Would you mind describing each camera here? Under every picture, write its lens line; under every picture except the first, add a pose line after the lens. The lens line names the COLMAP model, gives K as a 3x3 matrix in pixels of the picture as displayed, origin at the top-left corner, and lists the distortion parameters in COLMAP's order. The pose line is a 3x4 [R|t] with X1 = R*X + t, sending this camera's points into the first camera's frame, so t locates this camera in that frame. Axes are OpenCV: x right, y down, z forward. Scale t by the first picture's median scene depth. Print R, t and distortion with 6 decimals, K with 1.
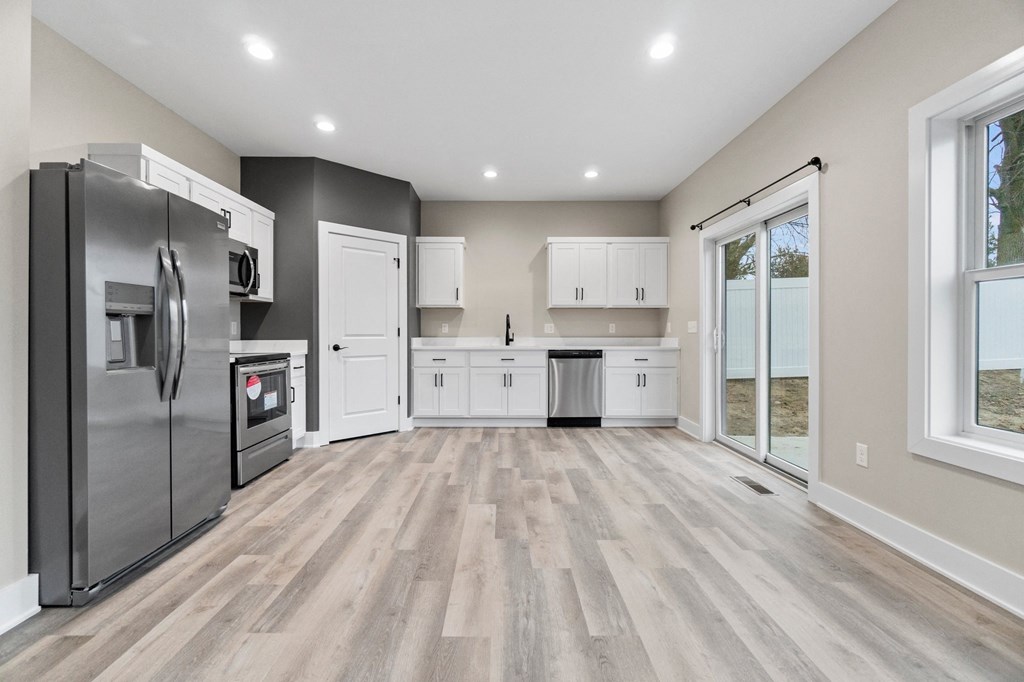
lens RADIAL K [[438.4, 0, 503.6], [0, 438.4, 336.5], [0, 0, 1]] dist [-0.004811, 0.000707]
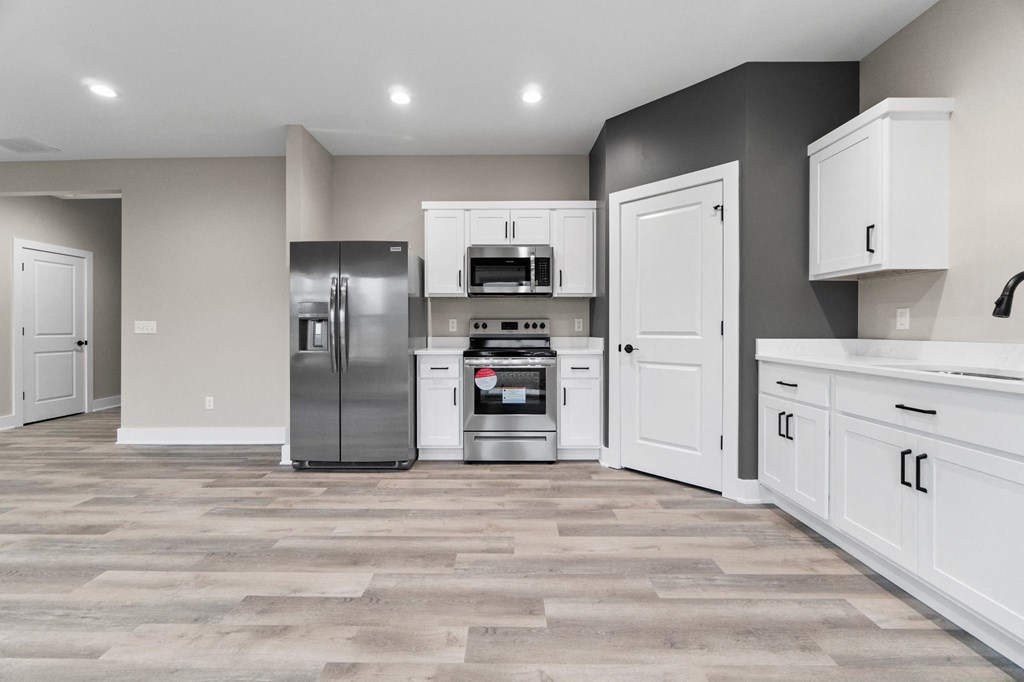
lens RADIAL K [[443.6, 0, 502.3], [0, 443.6, 330.6], [0, 0, 1]] dist [-0.003250, 0.000260]
pose [[-0.014528, 0.005110, -0.999881, 0.725799], [-0.005888, 0.999969, 0.005196, -0.017186], [0.999877, 0.005963, -0.014497, 1.398299]]
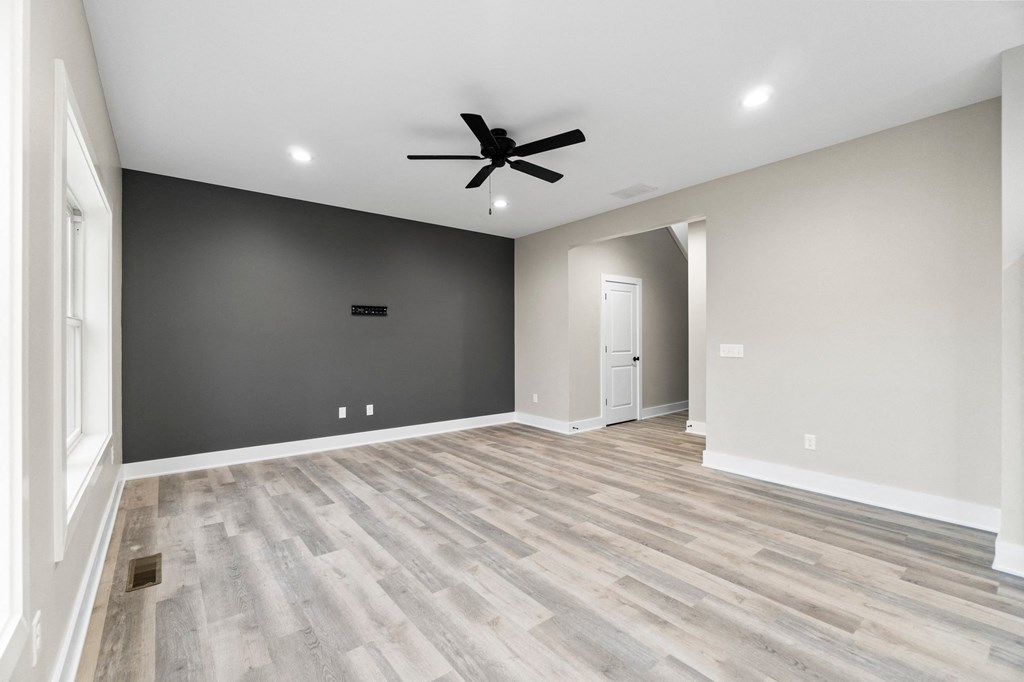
lens RADIAL K [[438.4, 0, 503.6], [0, 438.4, 336.5], [0, 0, 1]] dist [-0.004811, 0.000707]
pose [[-0.786512, -0.000874, -0.617574, 0.700020], [-0.003460, 0.999990, 0.002992, -0.068236], [0.617565, 0.004491, -0.786507, 0.722065]]
